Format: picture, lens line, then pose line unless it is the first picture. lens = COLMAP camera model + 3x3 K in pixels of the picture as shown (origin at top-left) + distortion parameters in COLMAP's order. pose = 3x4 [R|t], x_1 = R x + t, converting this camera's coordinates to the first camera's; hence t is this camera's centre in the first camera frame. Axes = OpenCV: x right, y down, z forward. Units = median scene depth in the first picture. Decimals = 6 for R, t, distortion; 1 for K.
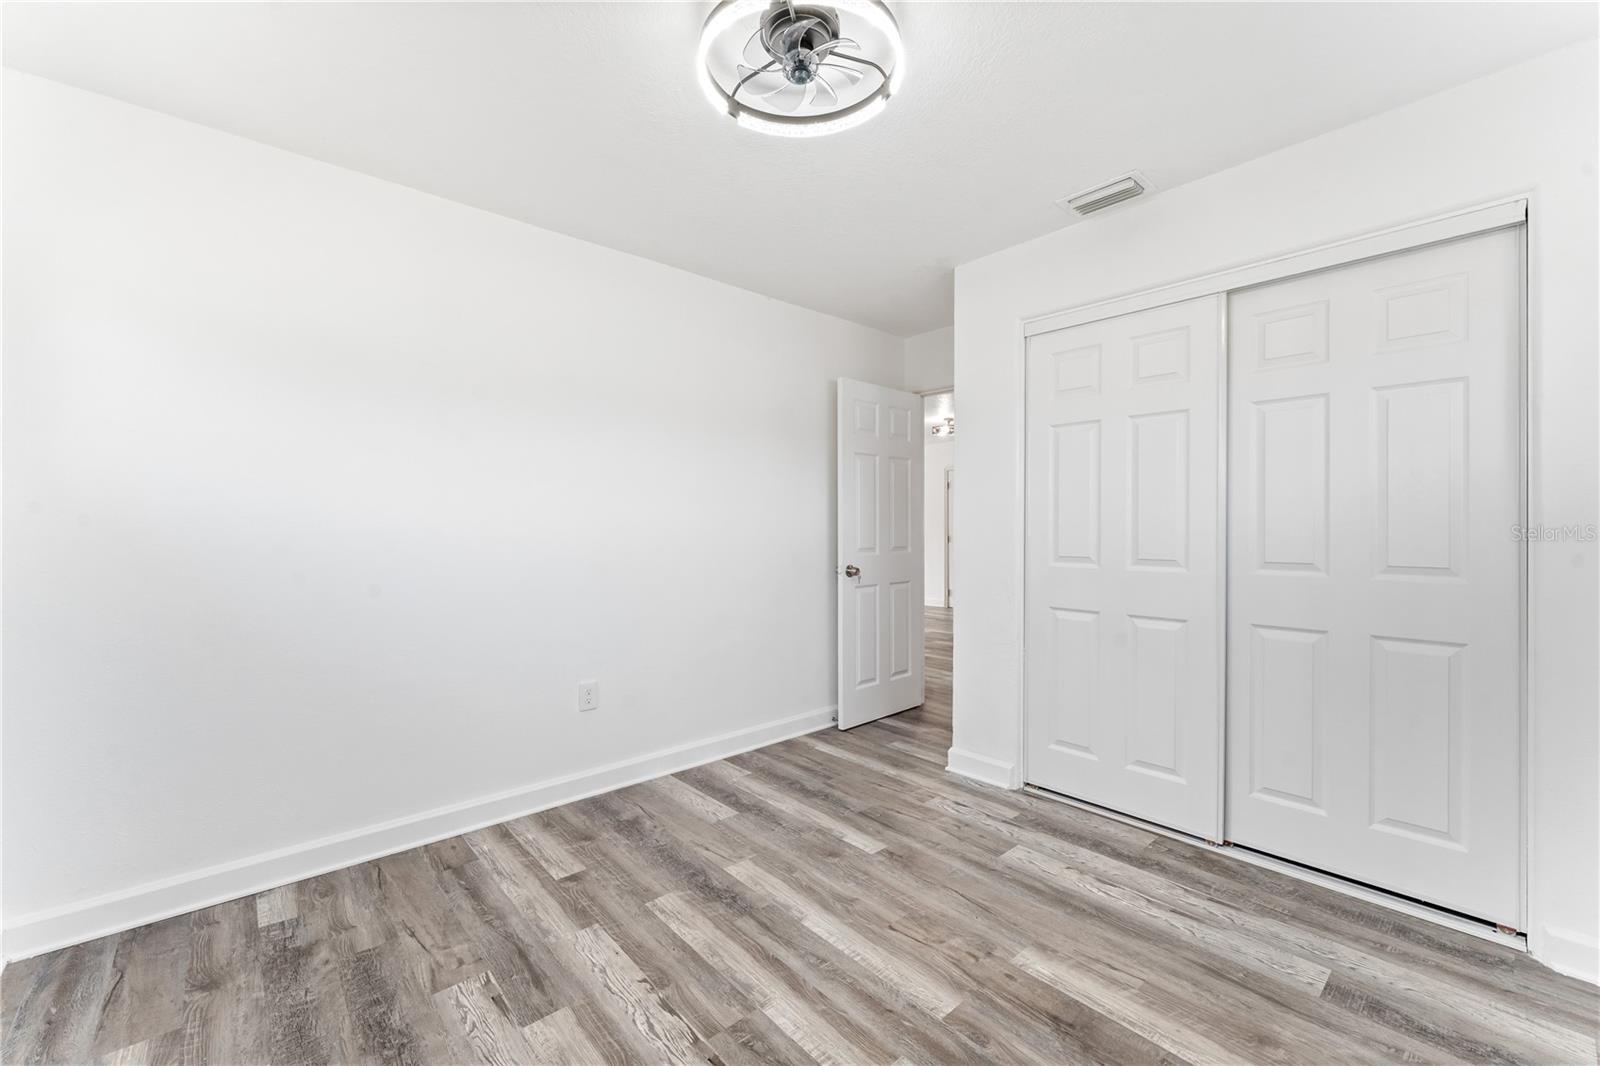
lens RADIAL K [[643.6, 0, 794.0], [0, 643.6, 529.5], [0, 0, 1]] dist [-0.001107, -0.001133]
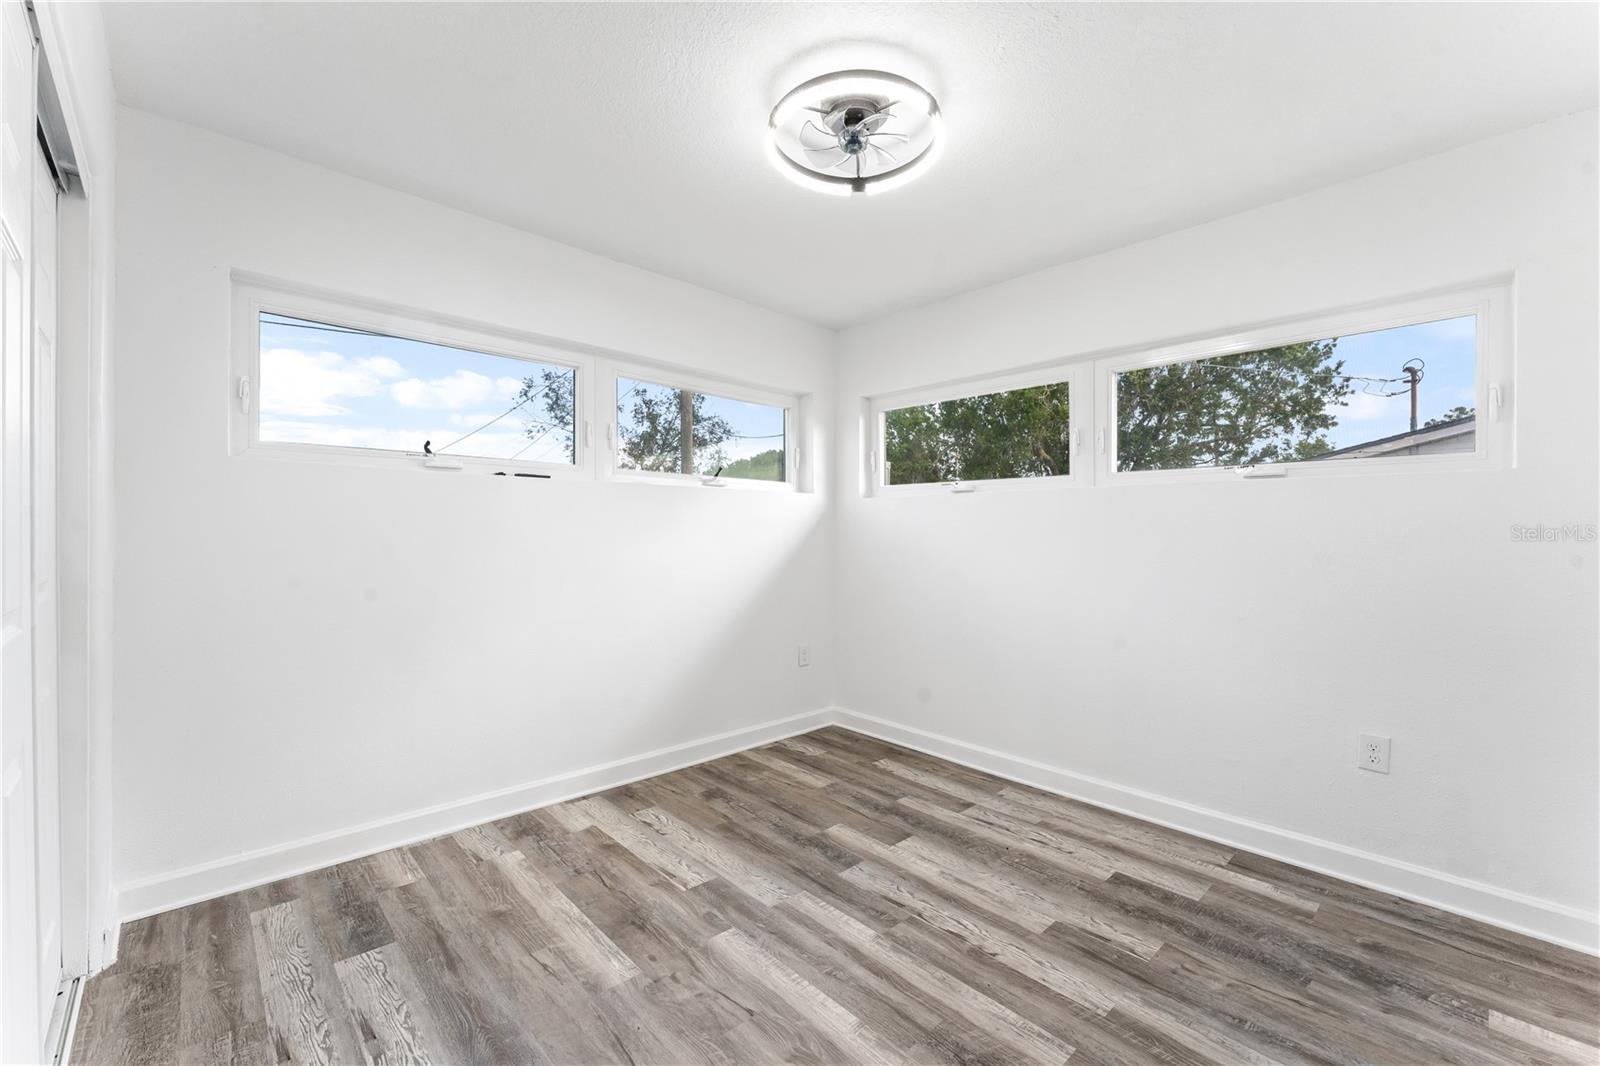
lens RADIAL K [[643.6, 0, 797.2], [0, 643.6, 529.5], [0, 0, 1]] dist [-0.001107, -0.001133]
pose [[-0.999304, -0.009718, -0.036016, 0.141368], [-0.009546, 0.999942, -0.004945, -0.007627], [0.036062, -0.004598, -0.999339, 2.044421]]
